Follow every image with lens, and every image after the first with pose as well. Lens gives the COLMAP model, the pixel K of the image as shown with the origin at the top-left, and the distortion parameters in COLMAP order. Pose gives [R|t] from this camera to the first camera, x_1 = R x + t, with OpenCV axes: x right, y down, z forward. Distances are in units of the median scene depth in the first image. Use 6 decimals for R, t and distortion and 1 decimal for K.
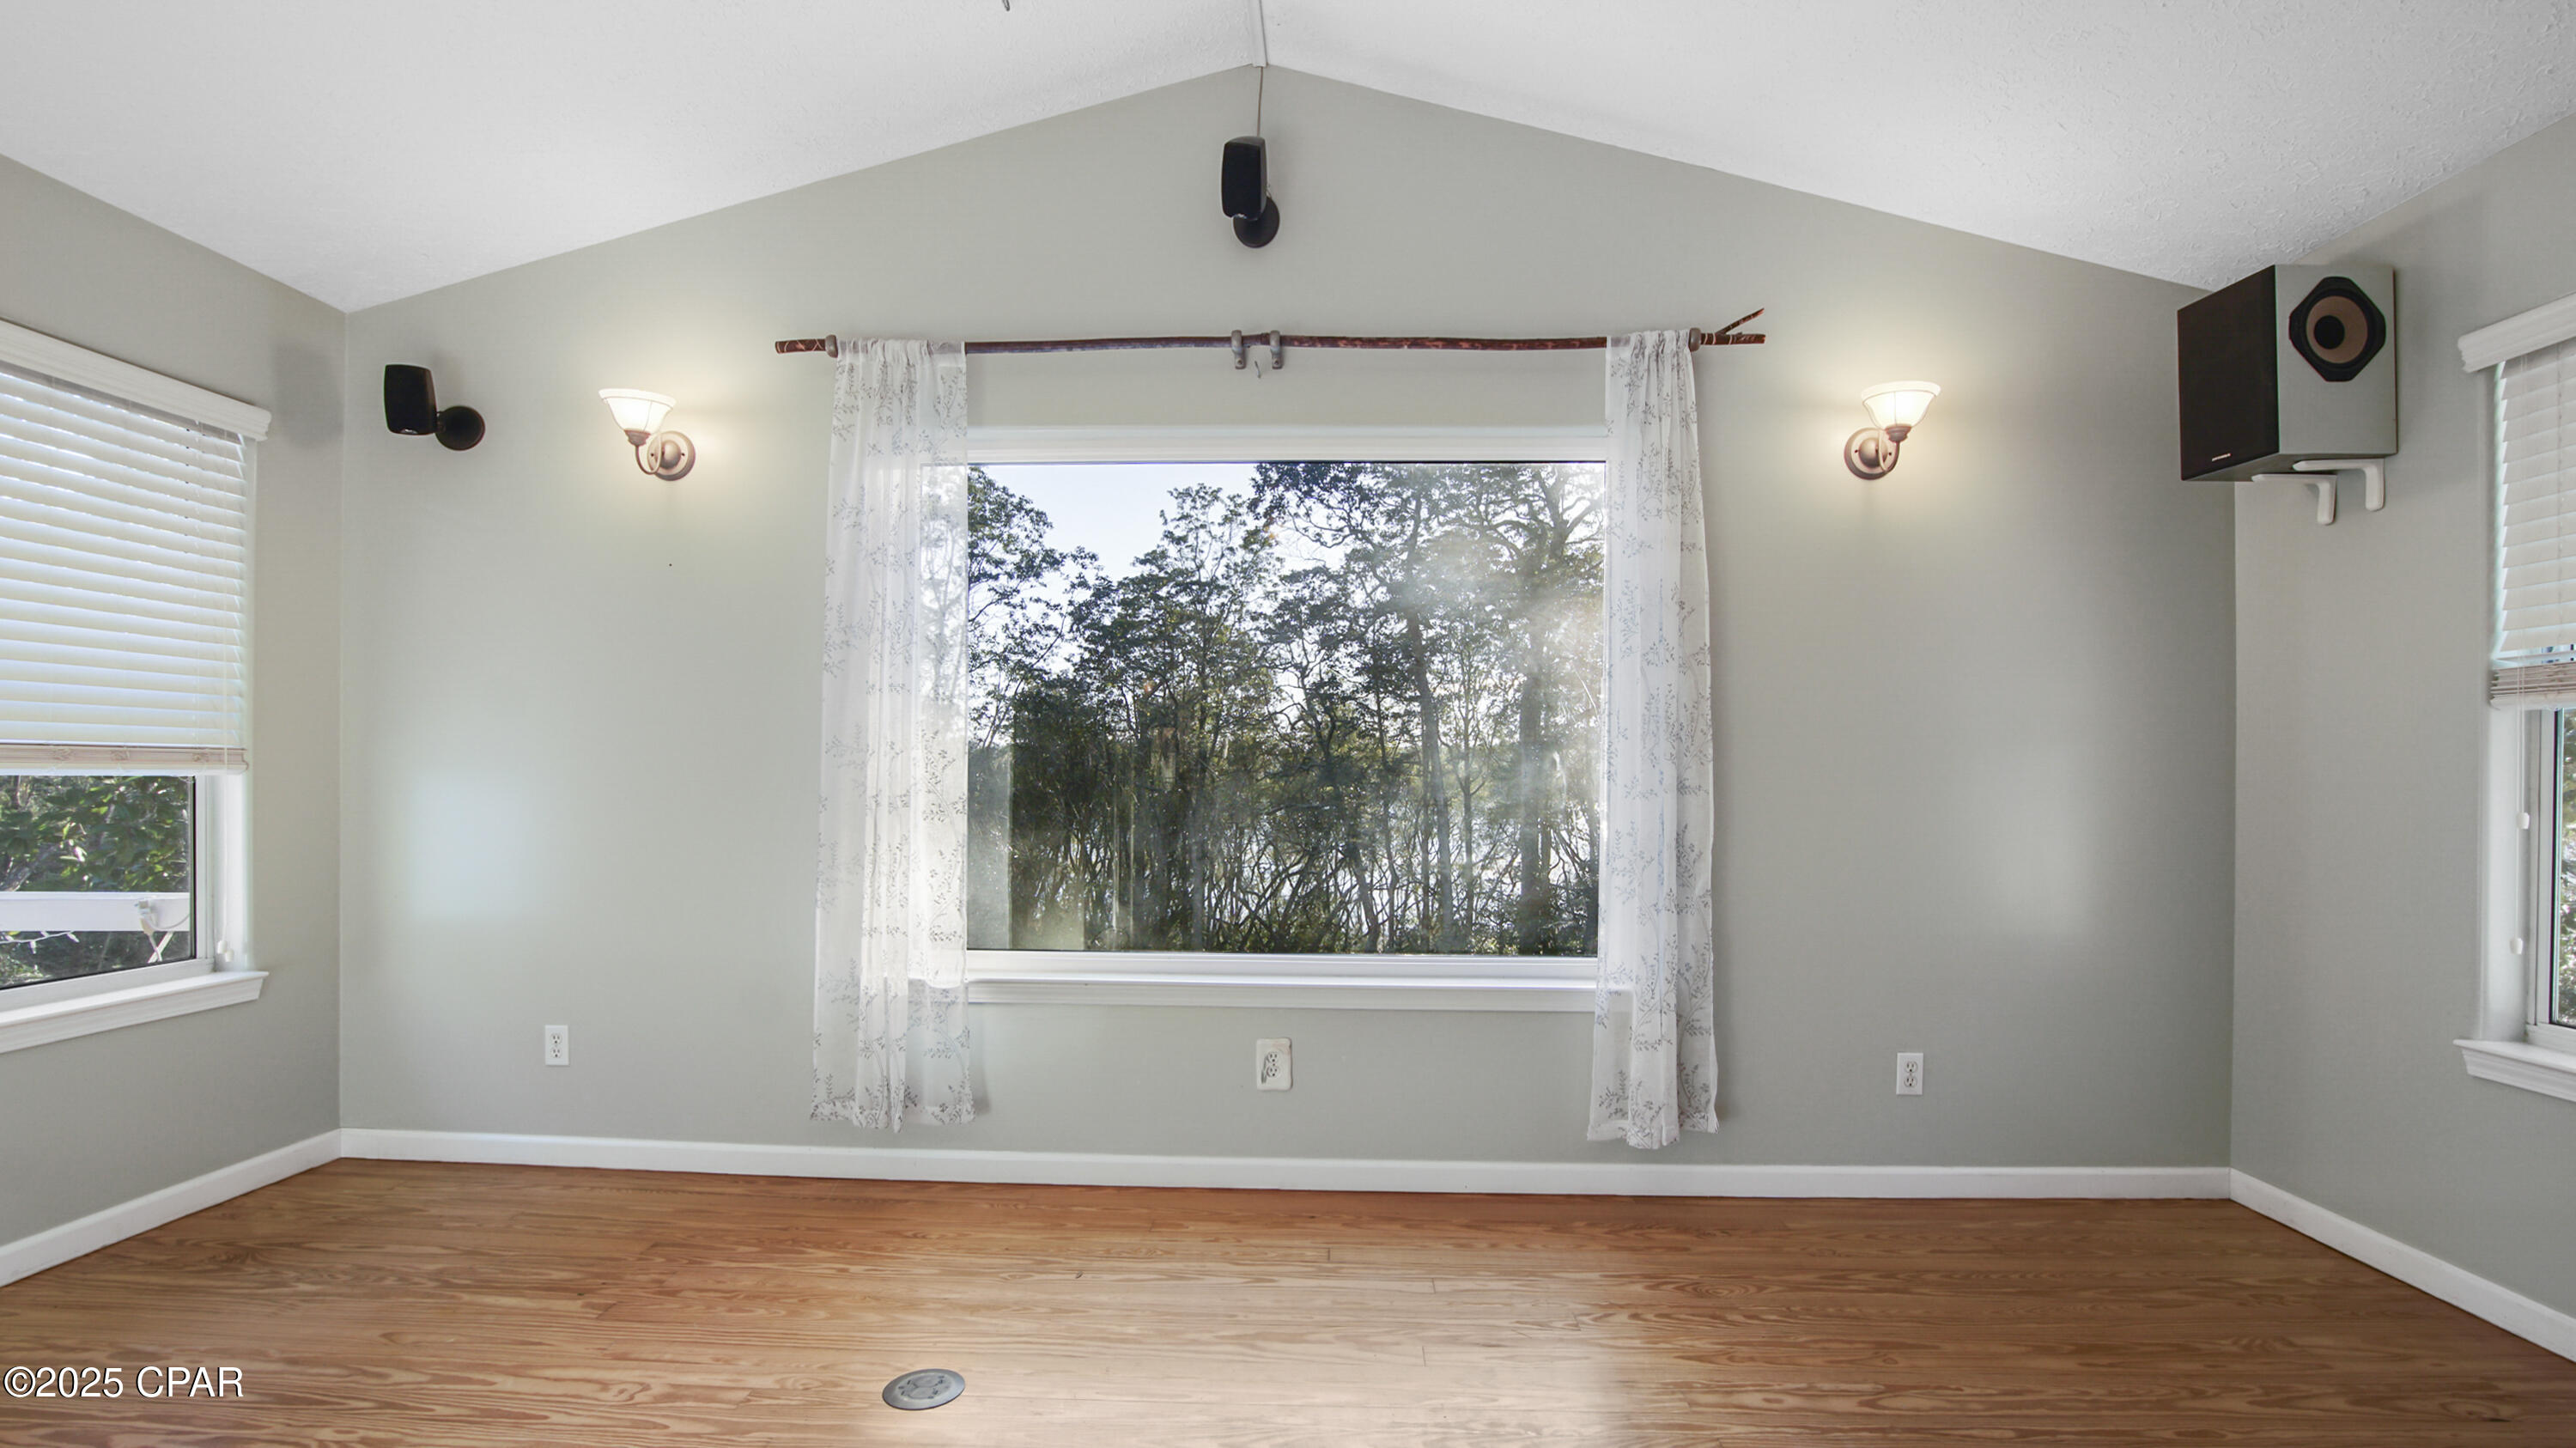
lens RADIAL K [[1168.1, 0, 1283.7], [0, 1168.1, 780.1], [0, 0, 1]] dist [-0.033892, 0.001629]
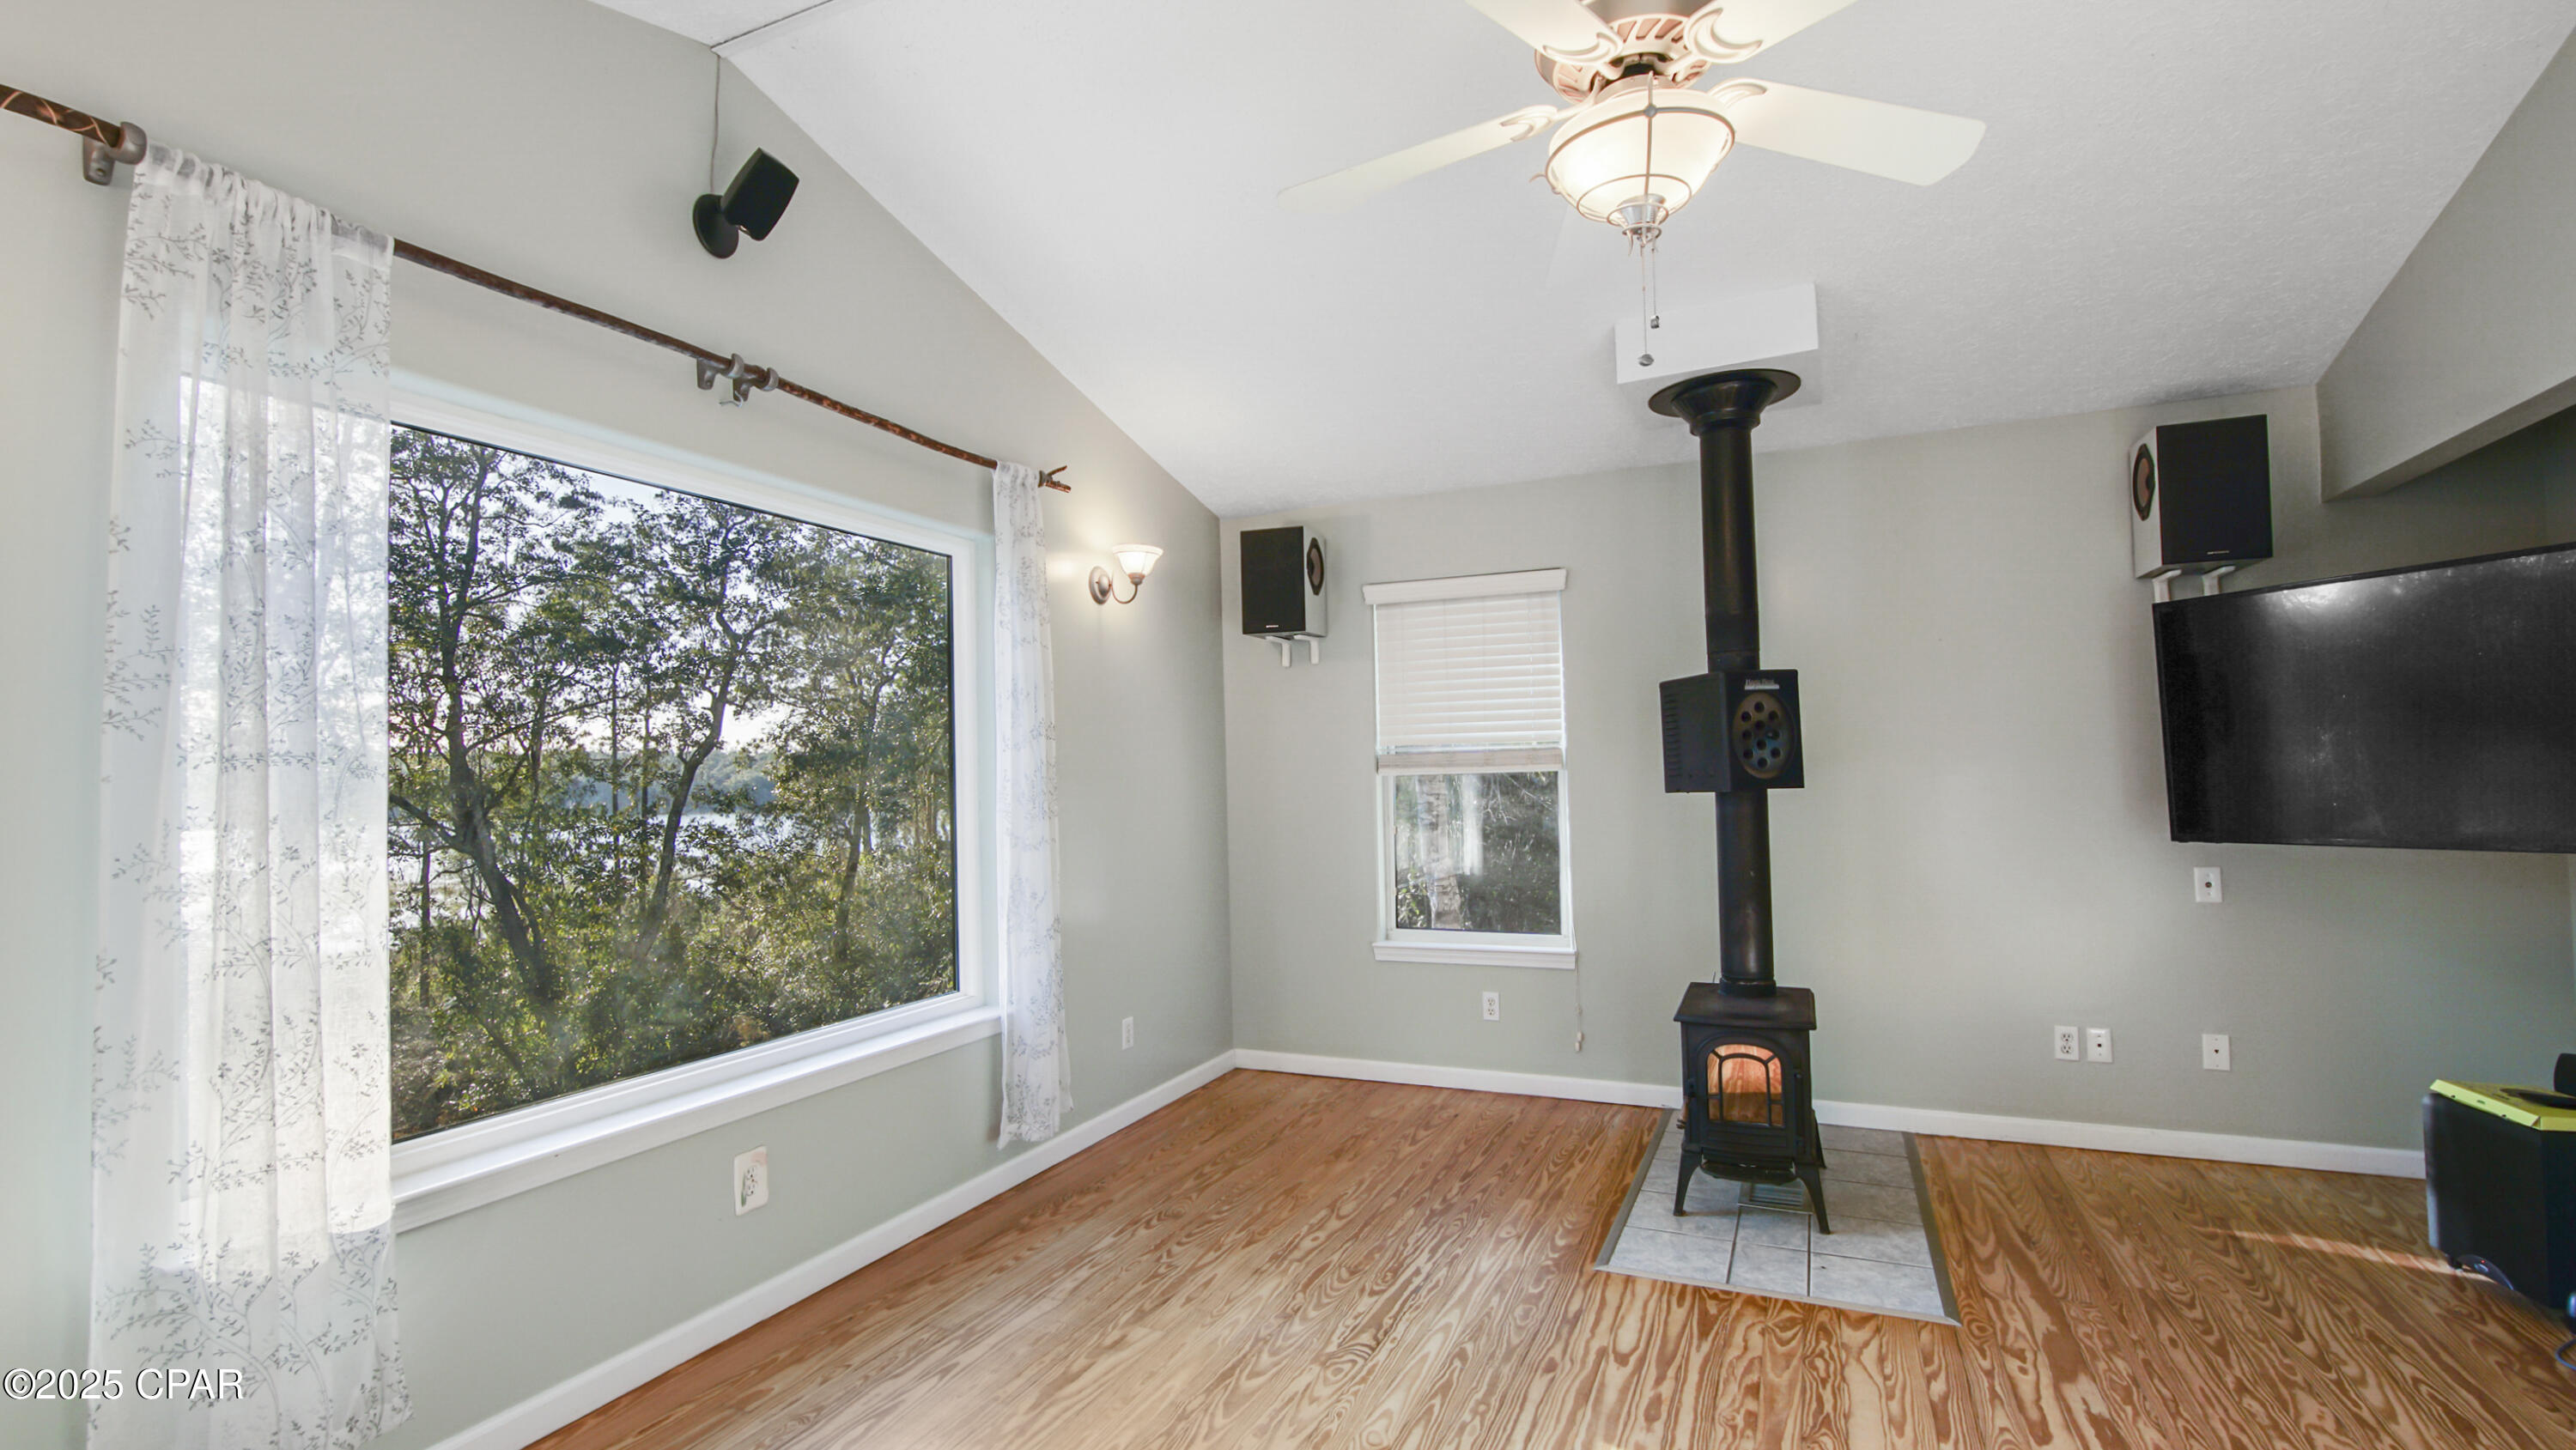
lens RADIAL K [[1167.8, 0, 1292.8], [0, 1167.8, 732.7], [0, 0, 1]] dist [-0.033892, 0.001629]
pose [[0.361450, 0.017582, 0.932226, -0.749204], [0.023265, 0.999341, -0.027869, -0.069060], [-0.932101, 0.031761, 0.360802, 0.316703]]
